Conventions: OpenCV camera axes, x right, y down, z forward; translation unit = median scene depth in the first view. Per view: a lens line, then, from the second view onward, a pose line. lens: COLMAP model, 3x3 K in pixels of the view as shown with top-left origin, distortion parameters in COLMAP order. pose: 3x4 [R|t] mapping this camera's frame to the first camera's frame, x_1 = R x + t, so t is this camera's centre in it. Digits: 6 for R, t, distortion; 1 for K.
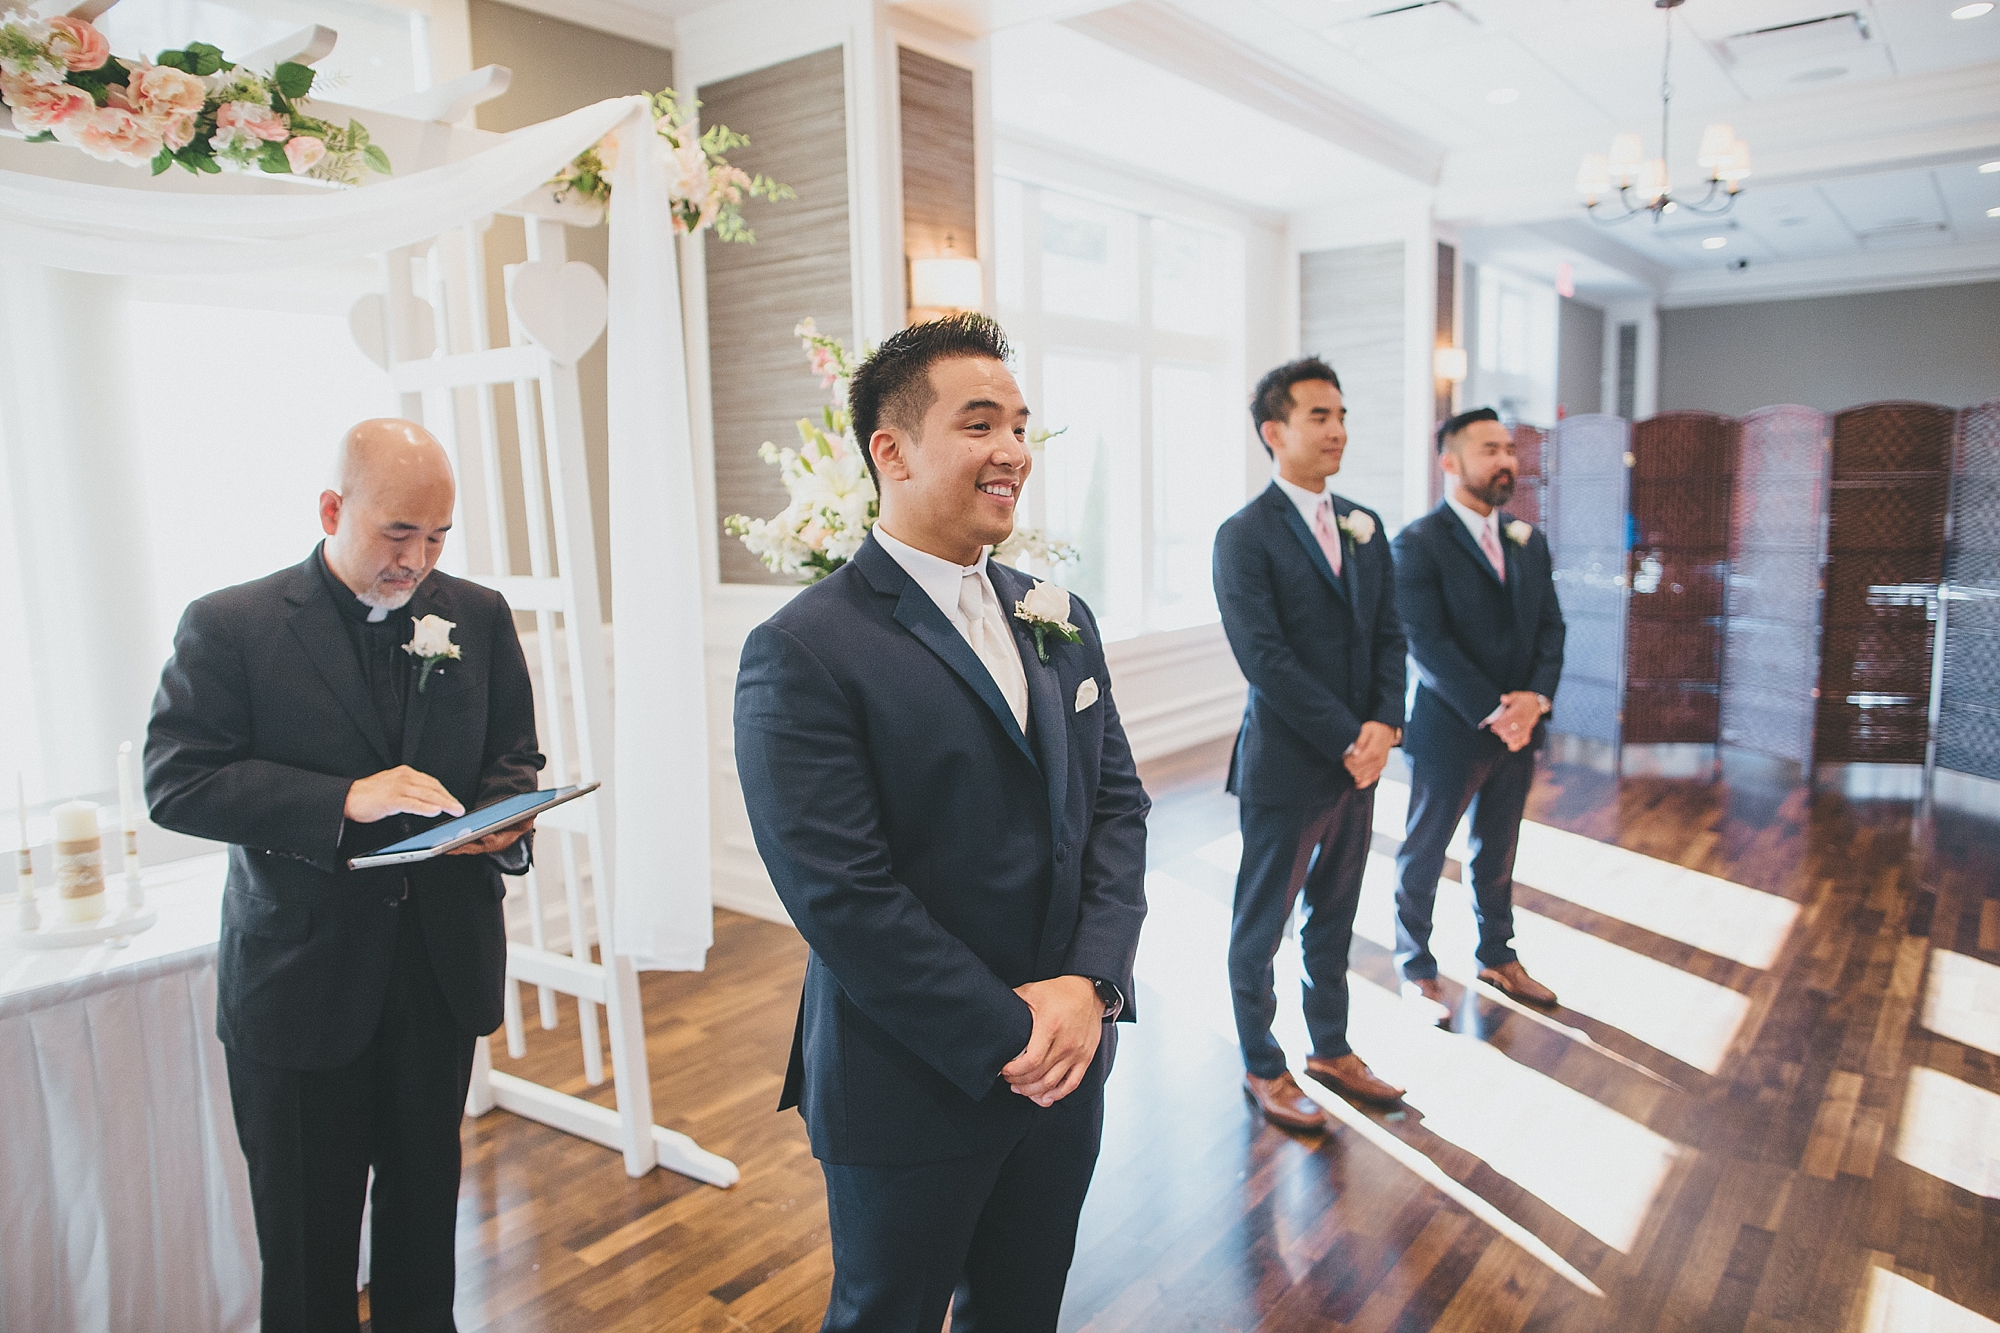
lens RADIAL K [[1399.4, 0, 1002.0], [0, 1399.4, 655.7], [0, 0, 1]] dist [-0.046921, 0.054185]
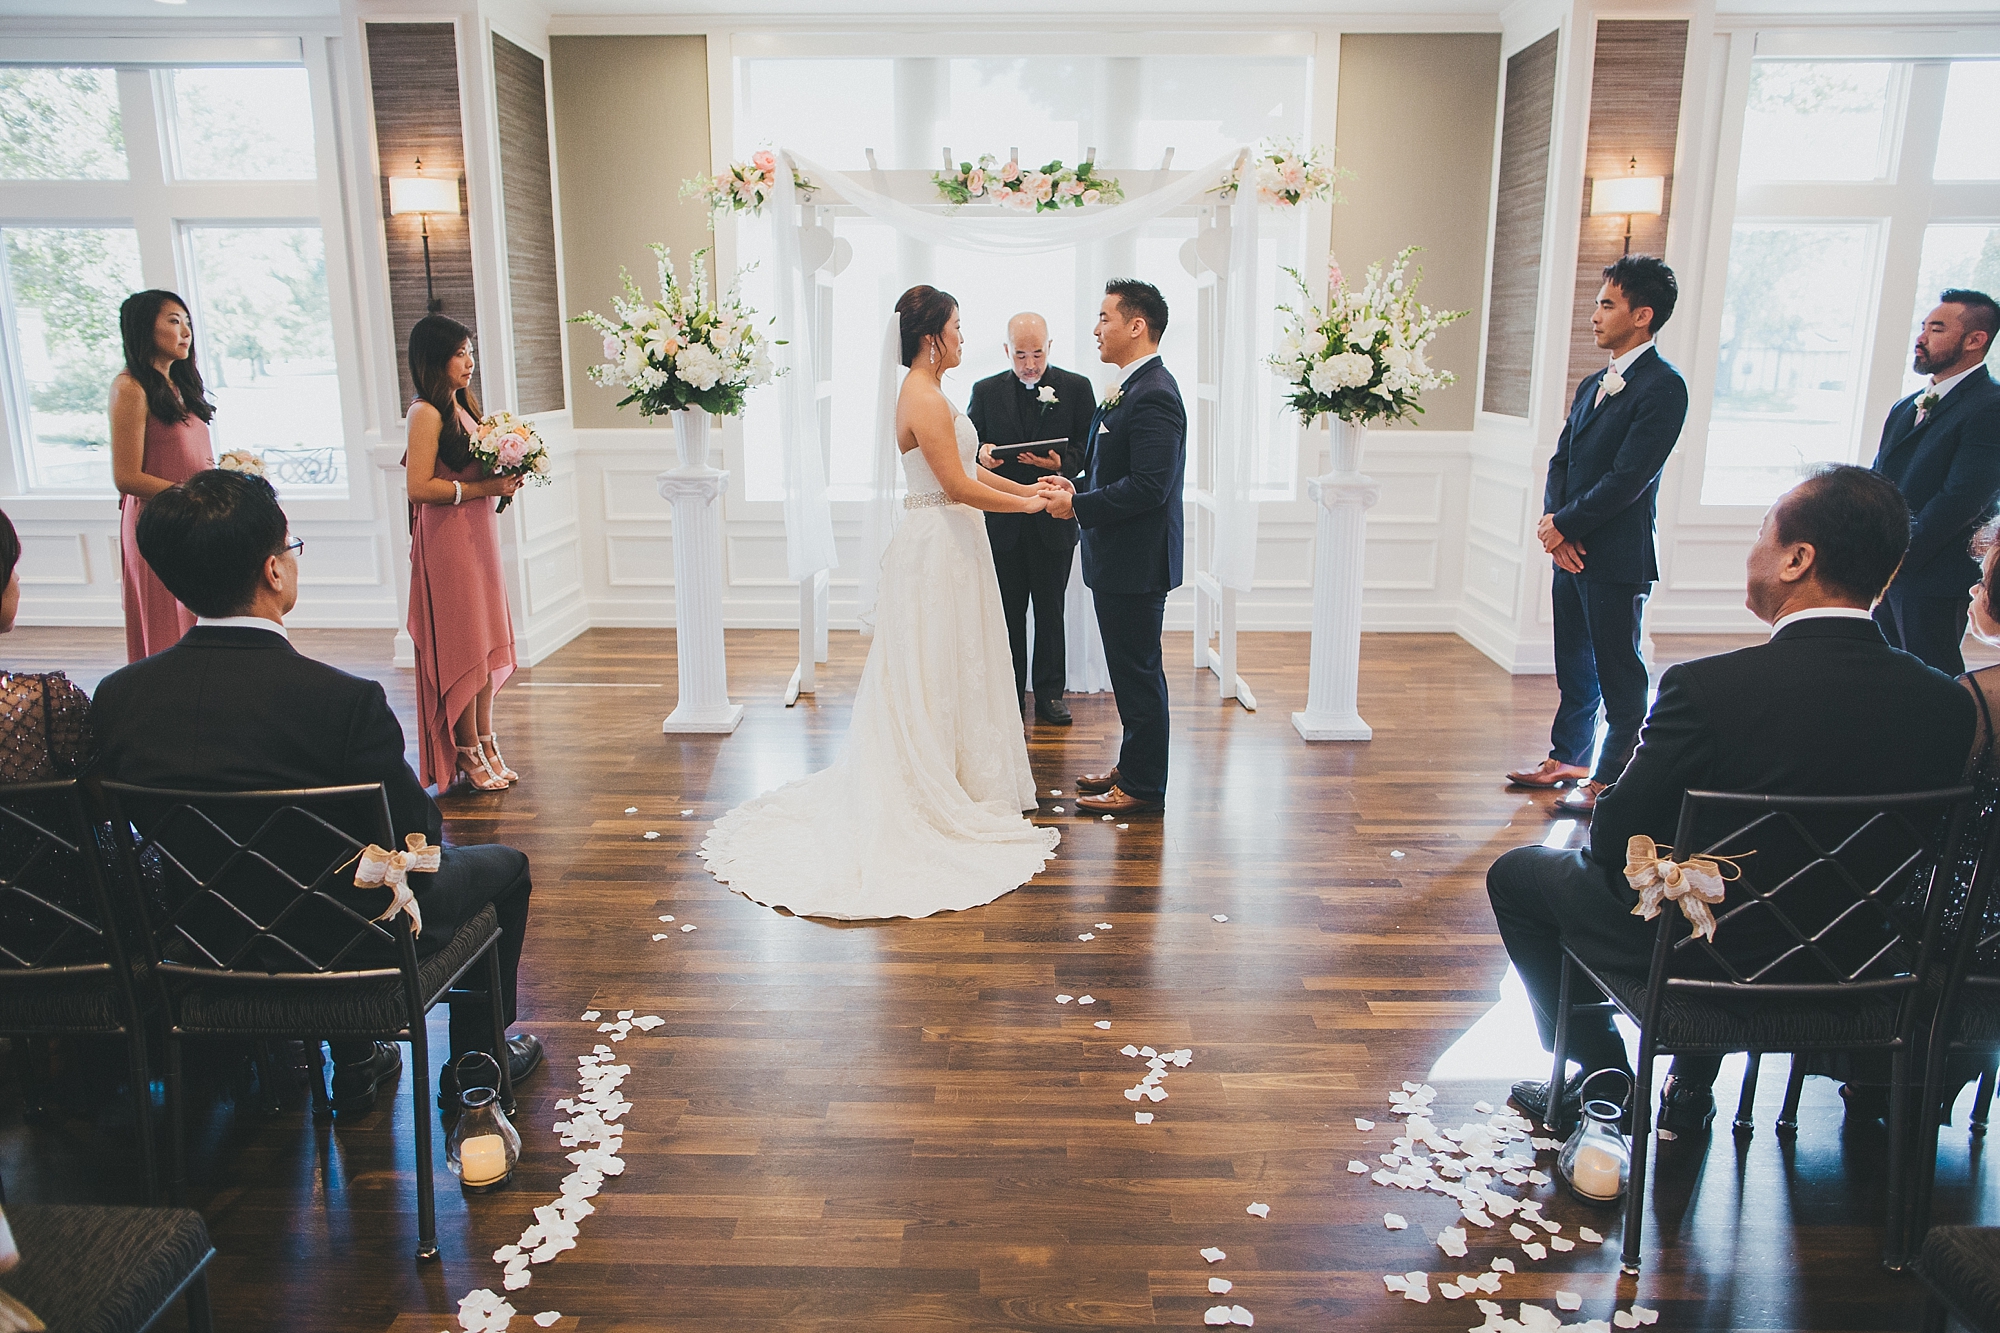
lens RADIAL K [[1399.4, 0, 1002.0], [0, 1399.4, 655.7], [0, 0, 1]] dist [-0.046921, 0.054185]
pose [[0.582686, 0.208734, -0.785435, 0.769780], [-0.114197, 0.977894, 0.175162, 0.005580], [0.804634, -0.012370, 0.593642, -0.298005]]
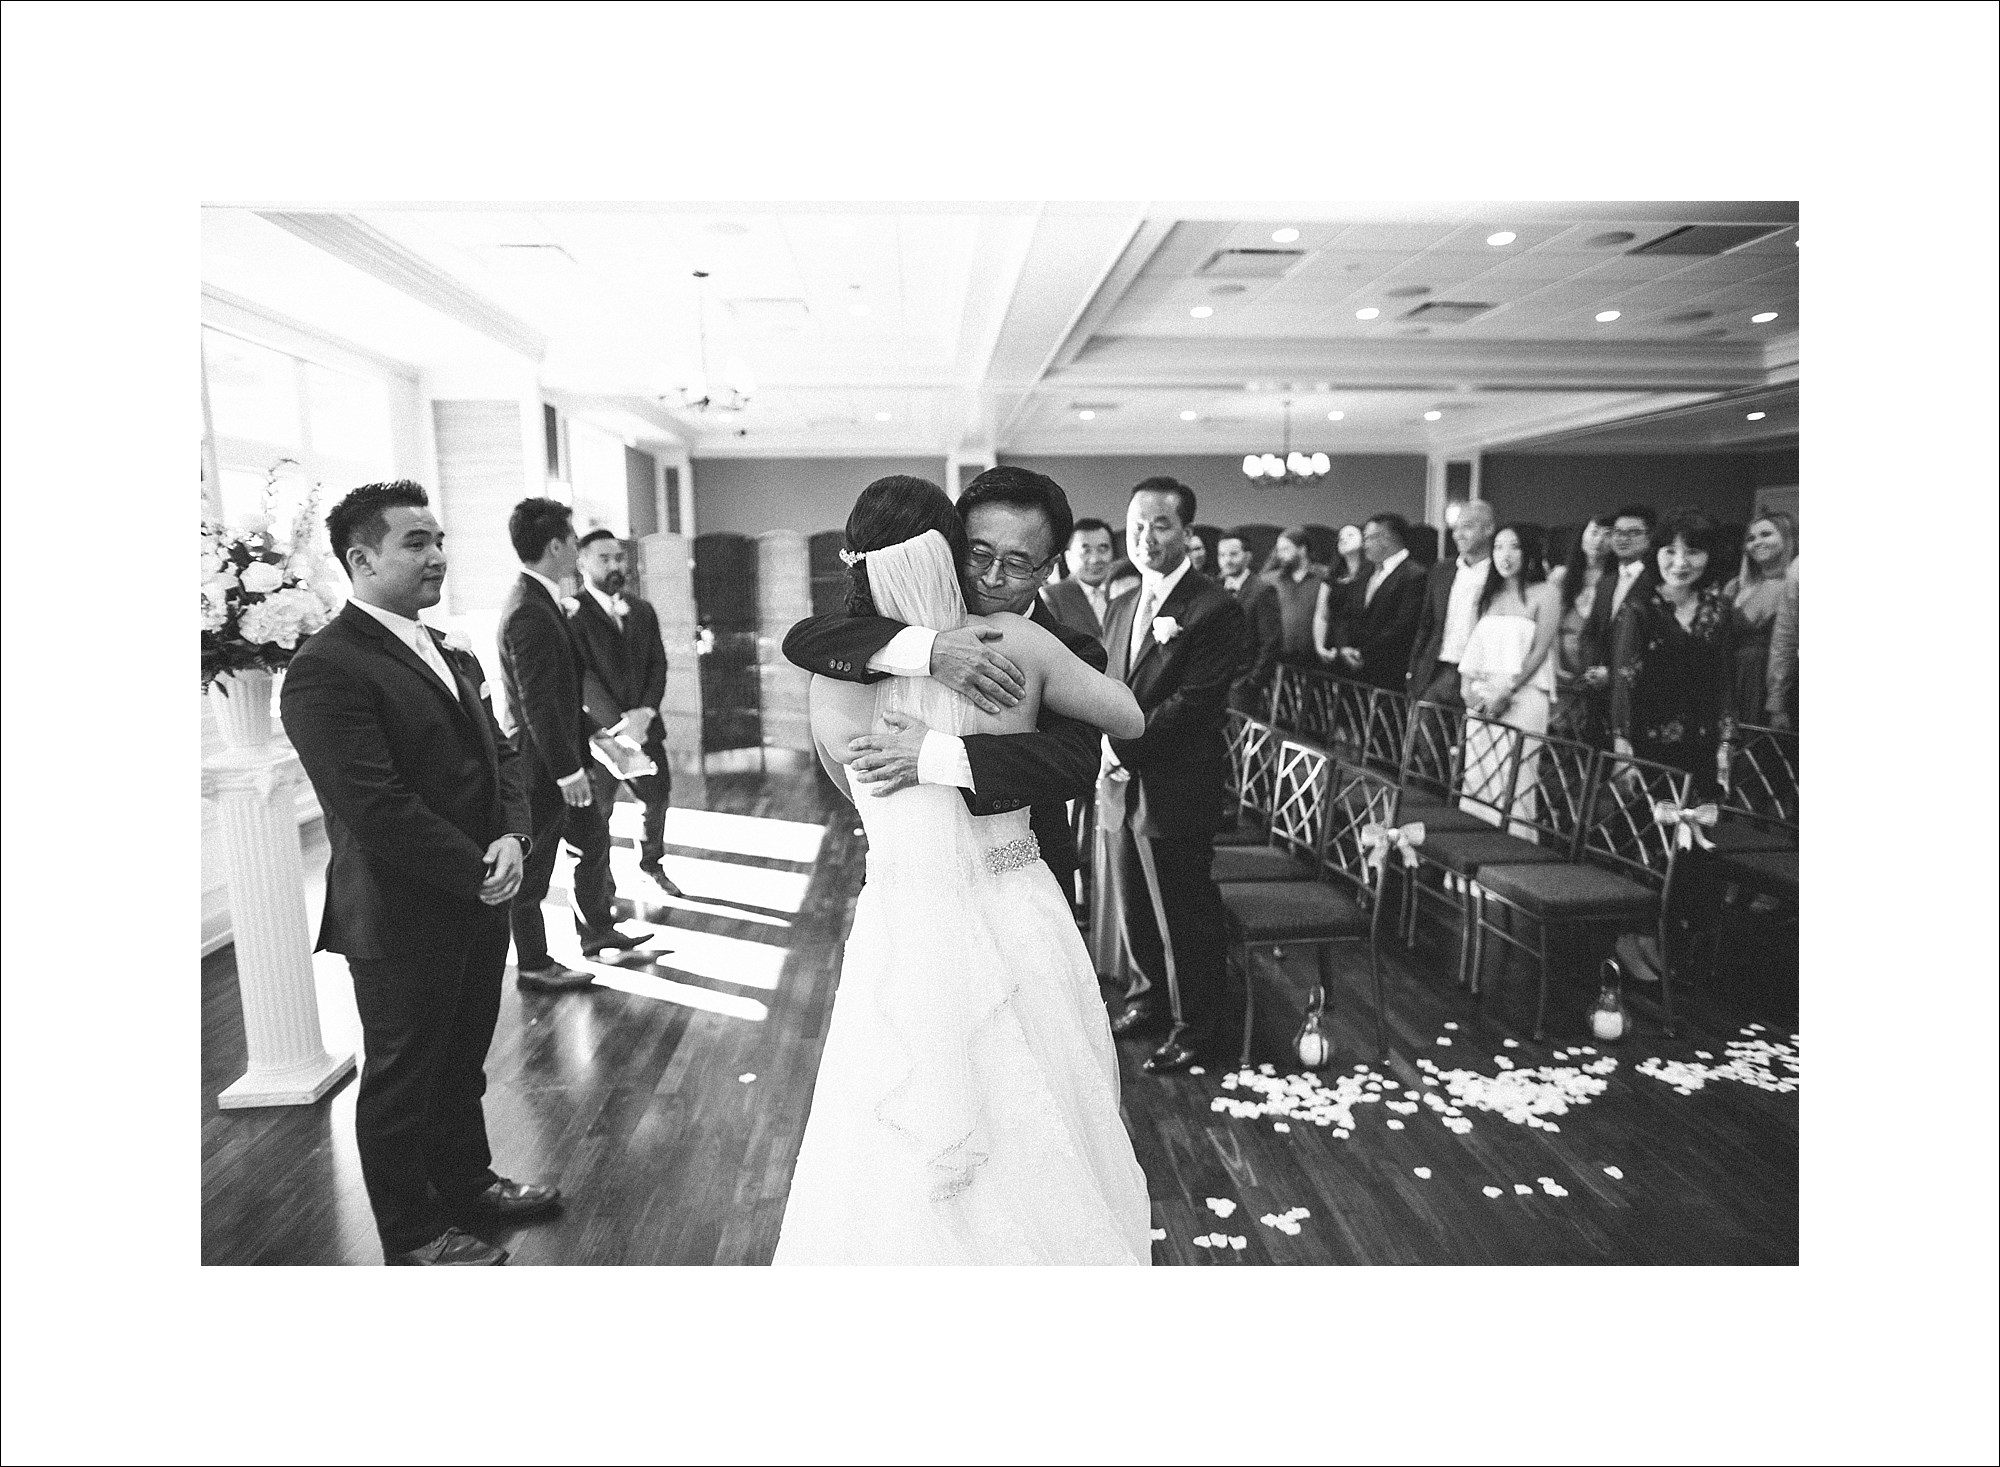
lens RADIAL K [[1112.7, 0, 1015.1], [0, 1112.7, 724.9], [0, 0, 1]] dist [-0.028934, 0.001989]
pose [[0.747828, -0.083721, 0.658592, -0.139681], [0.079789, 0.996160, 0.036033, 0.025992], [-0.659080, 0.025602, 0.751637, -0.195555]]
